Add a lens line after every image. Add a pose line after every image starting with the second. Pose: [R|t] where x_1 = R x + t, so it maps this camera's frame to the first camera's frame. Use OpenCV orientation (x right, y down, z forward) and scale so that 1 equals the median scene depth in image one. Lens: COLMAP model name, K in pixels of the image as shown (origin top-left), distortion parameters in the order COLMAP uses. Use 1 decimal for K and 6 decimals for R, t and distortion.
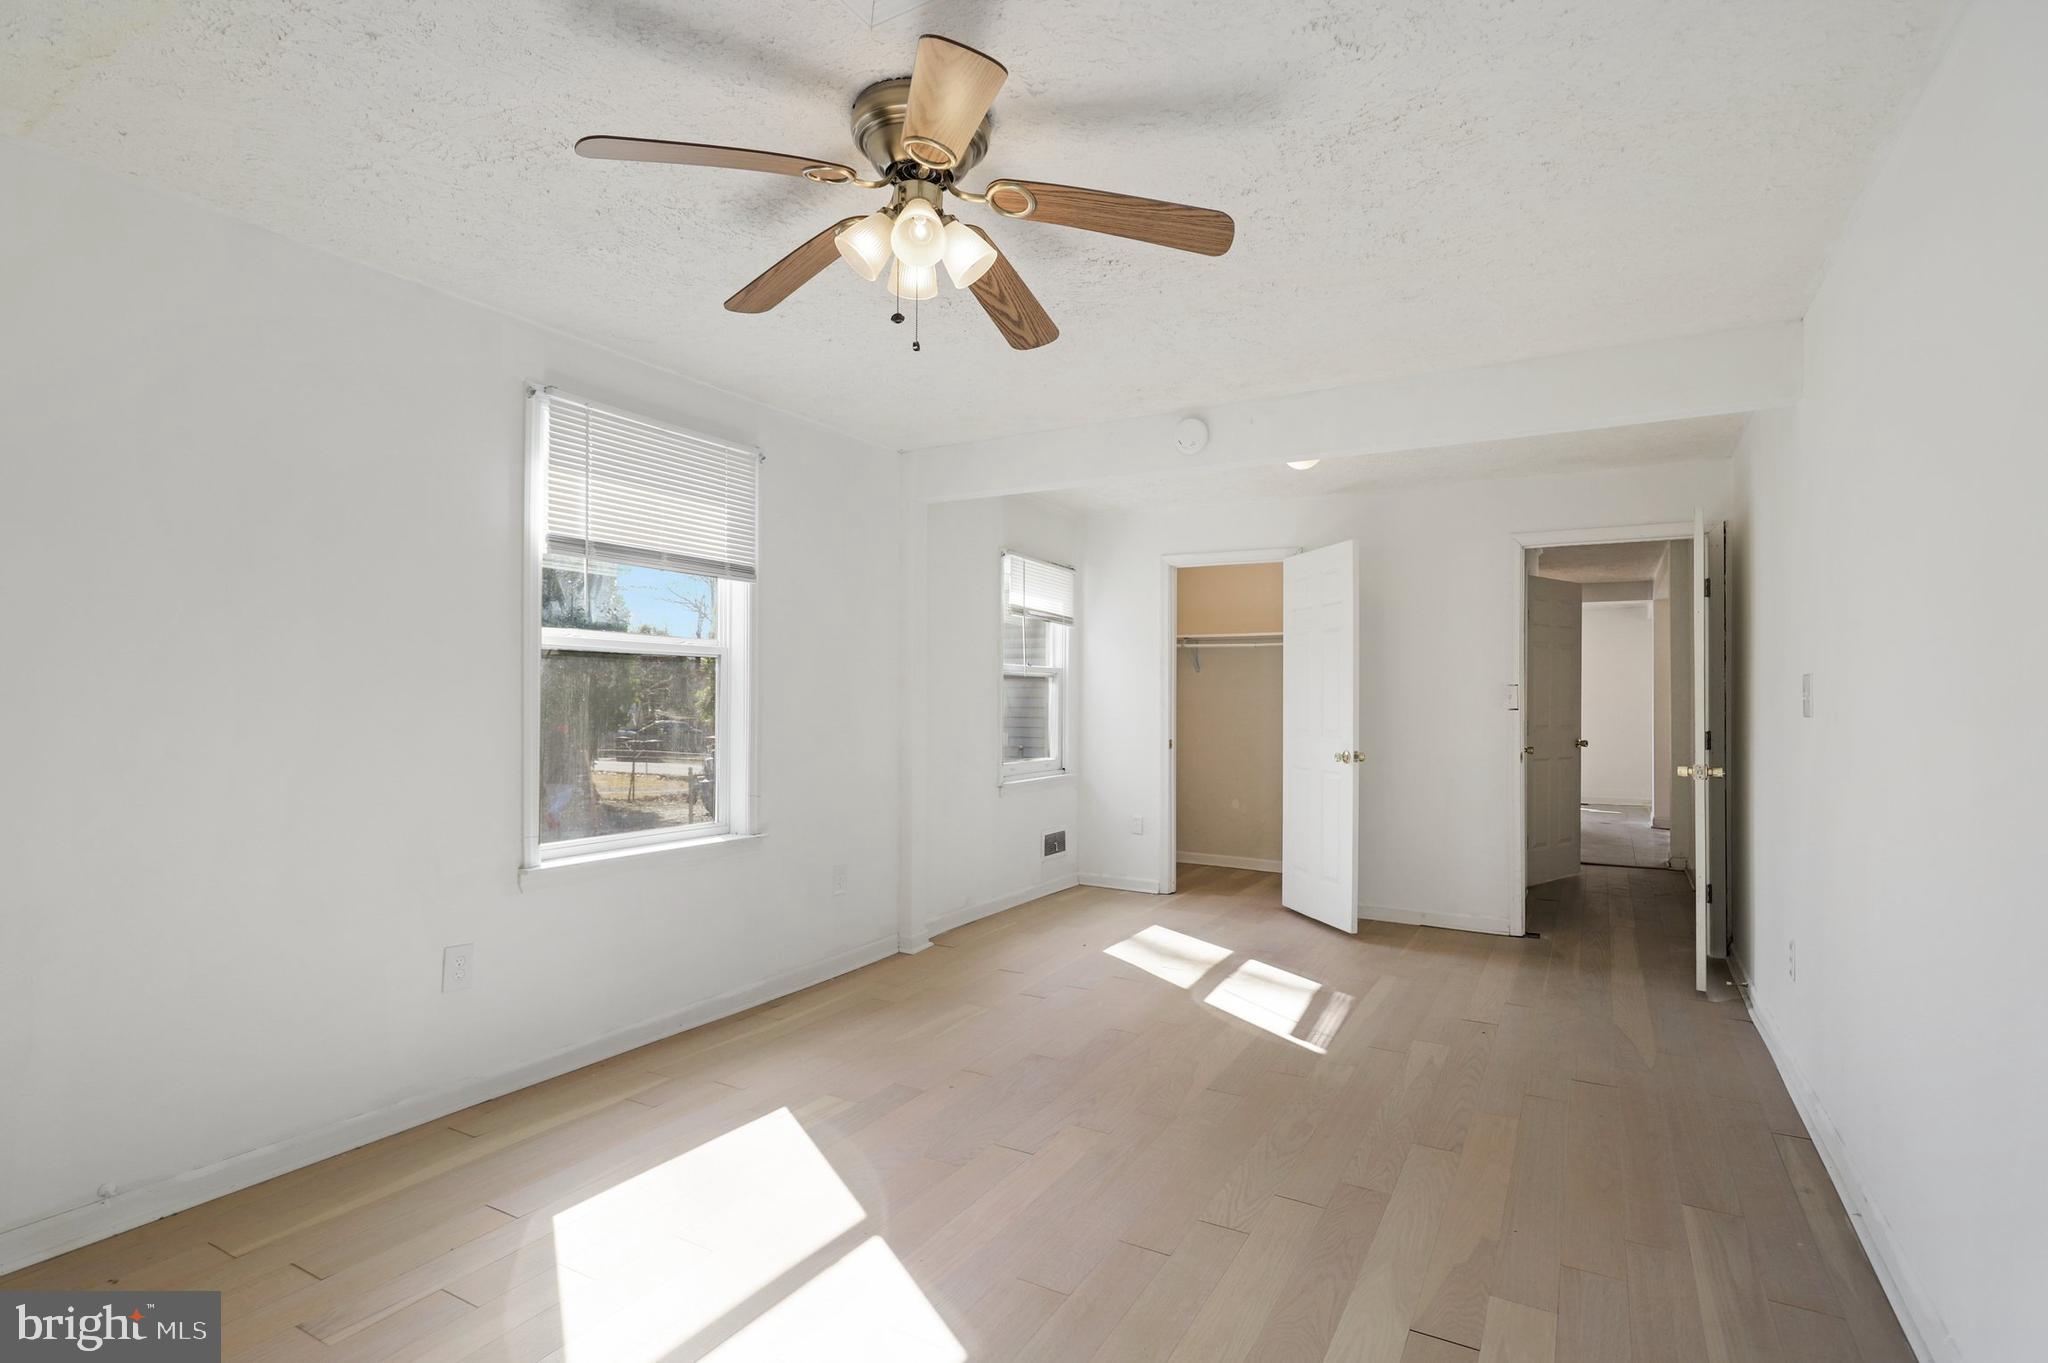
lens RADIAL K [[988.9, 0, 1010.0], [0, 988.9, 689.3], [0, 0, 1]] dist [-0.003124, -0.000986]
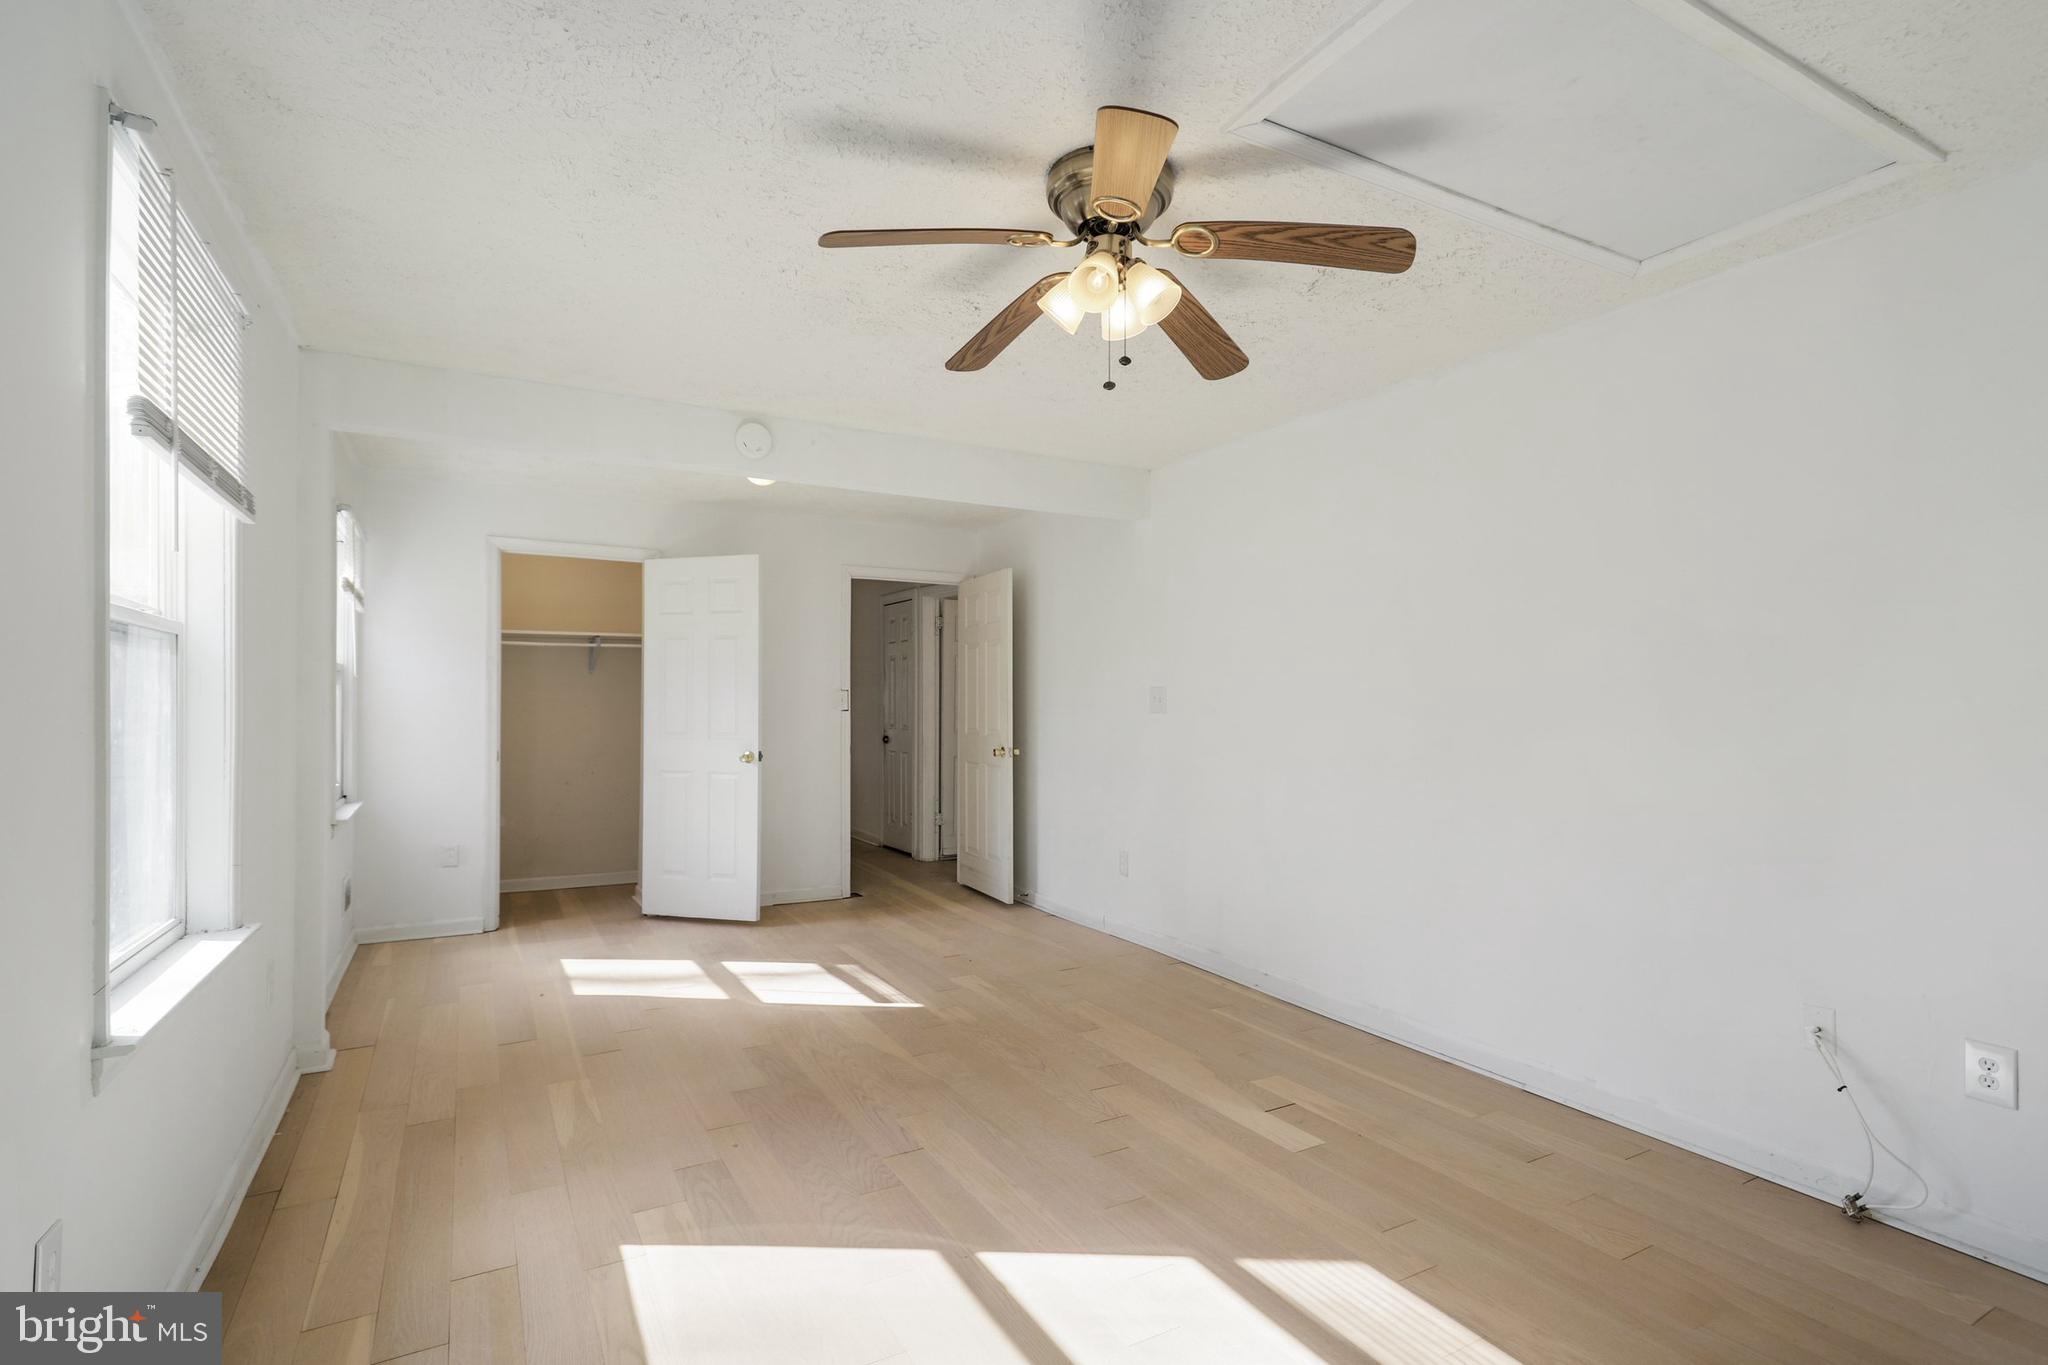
lens RADIAL K [[986.3, 0, 1024.0], [0, 986.3, 682.5], [0, 0, 1]] dist [0.001191, 0.000046]
pose [[0.503623, 0.012911, 0.863827, -0.547433], [-0.005577, 0.999916, -0.011694, -0.001597], [-0.863906, 0.001072, 0.503652, 0.263791]]
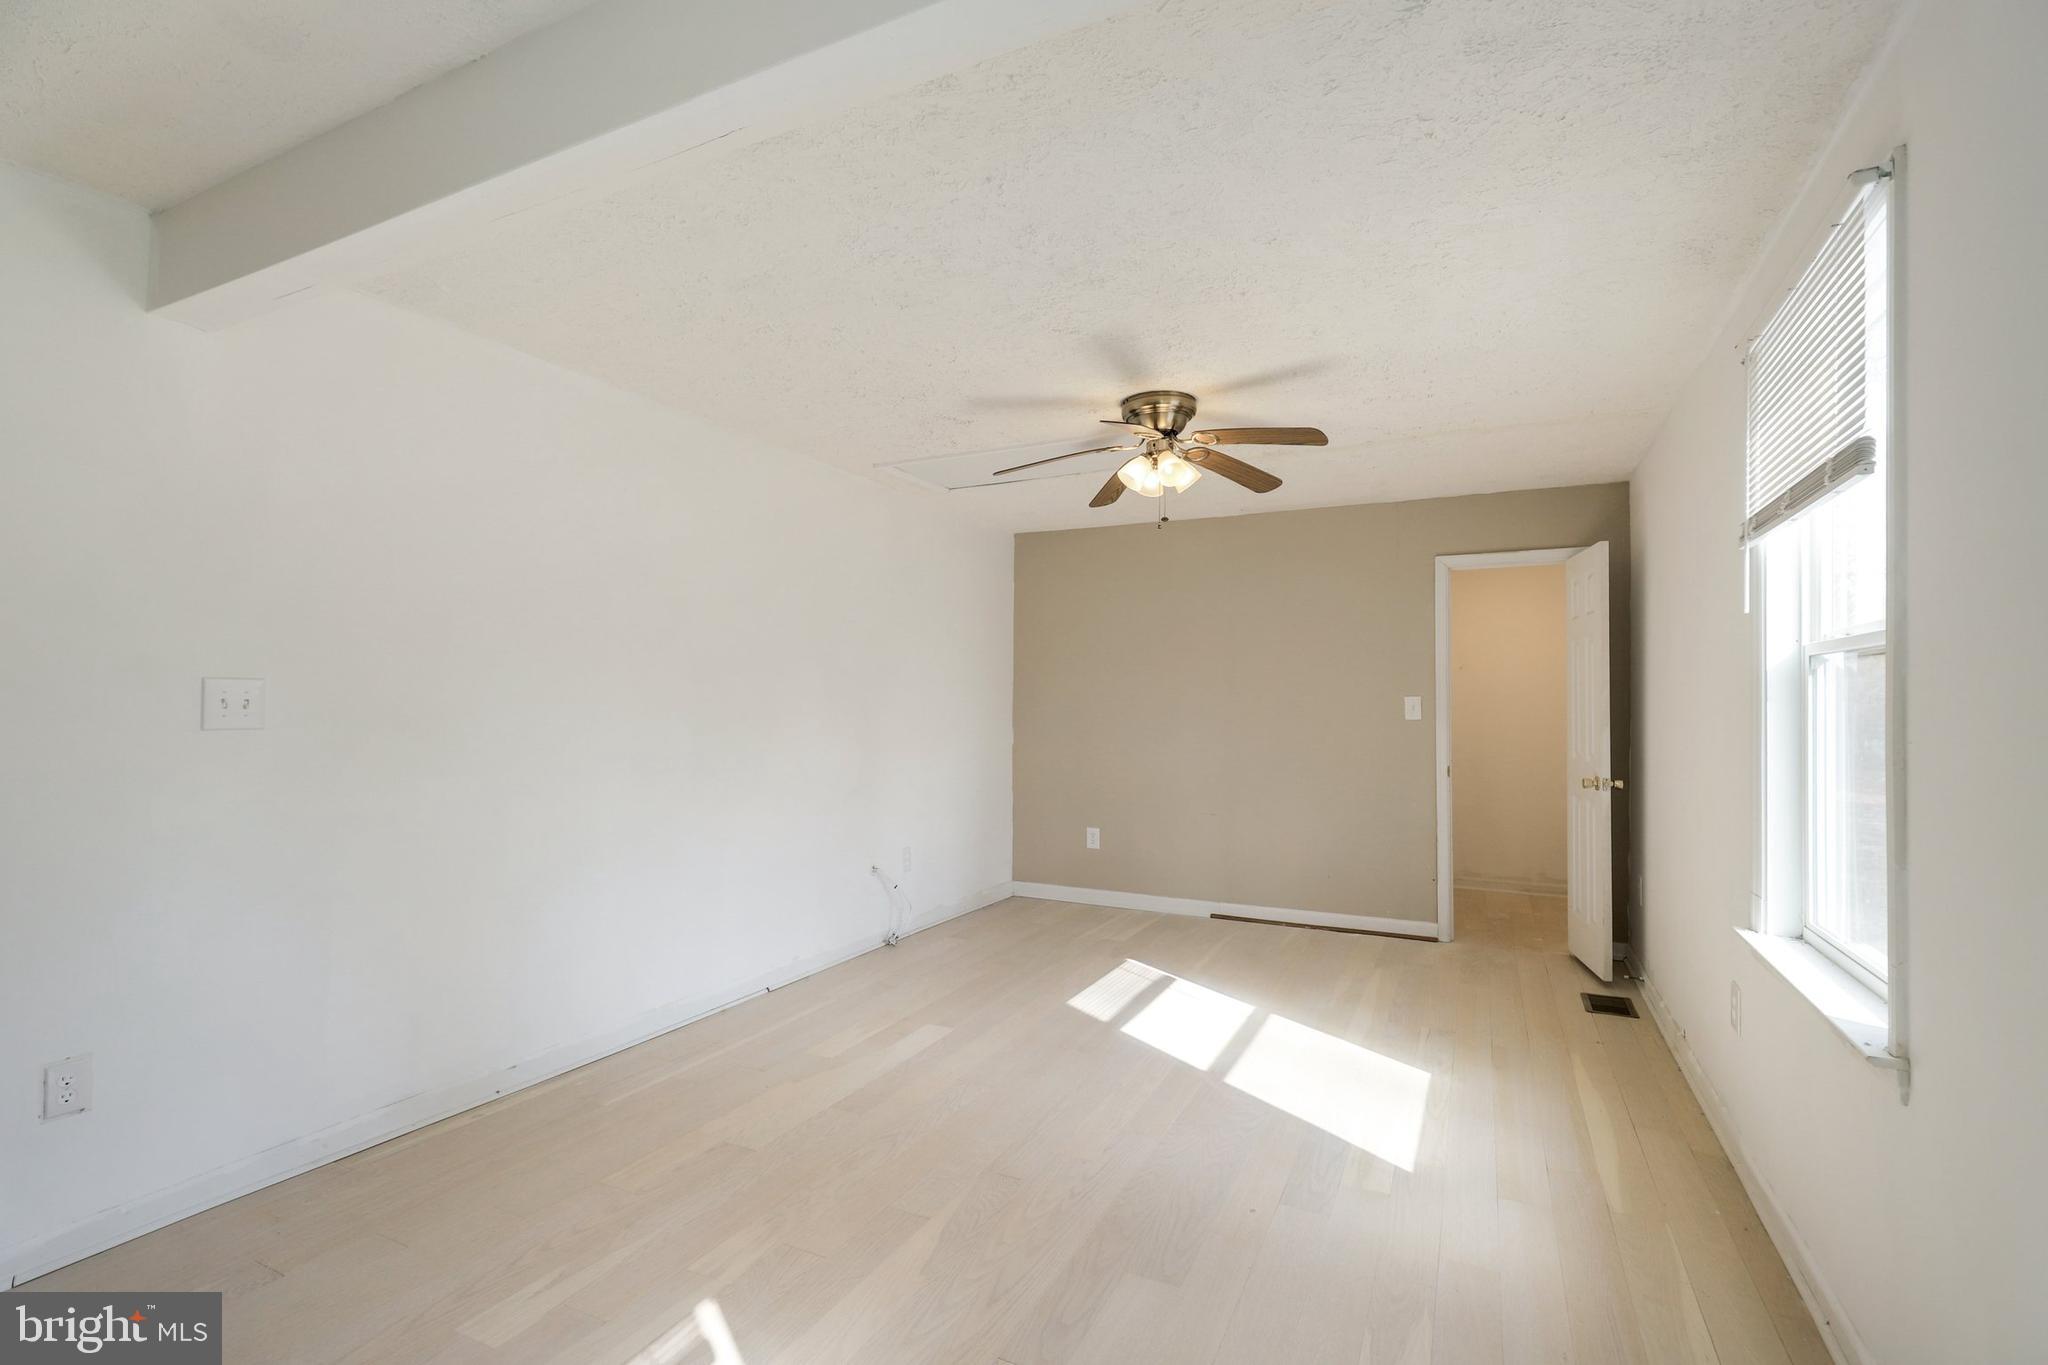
lens RADIAL K [[939.8, 0, 1031.7], [0, 939.8, 690.9], [0, 0, 1]] dist [-0.000488, -0.000252]
pose [[-0.996417, -0.013208, -0.083541, 0.145981], [-0.011194, 0.999636, -0.024527, 0.005120], [0.083835, -0.023504, -0.996202, 1.375319]]
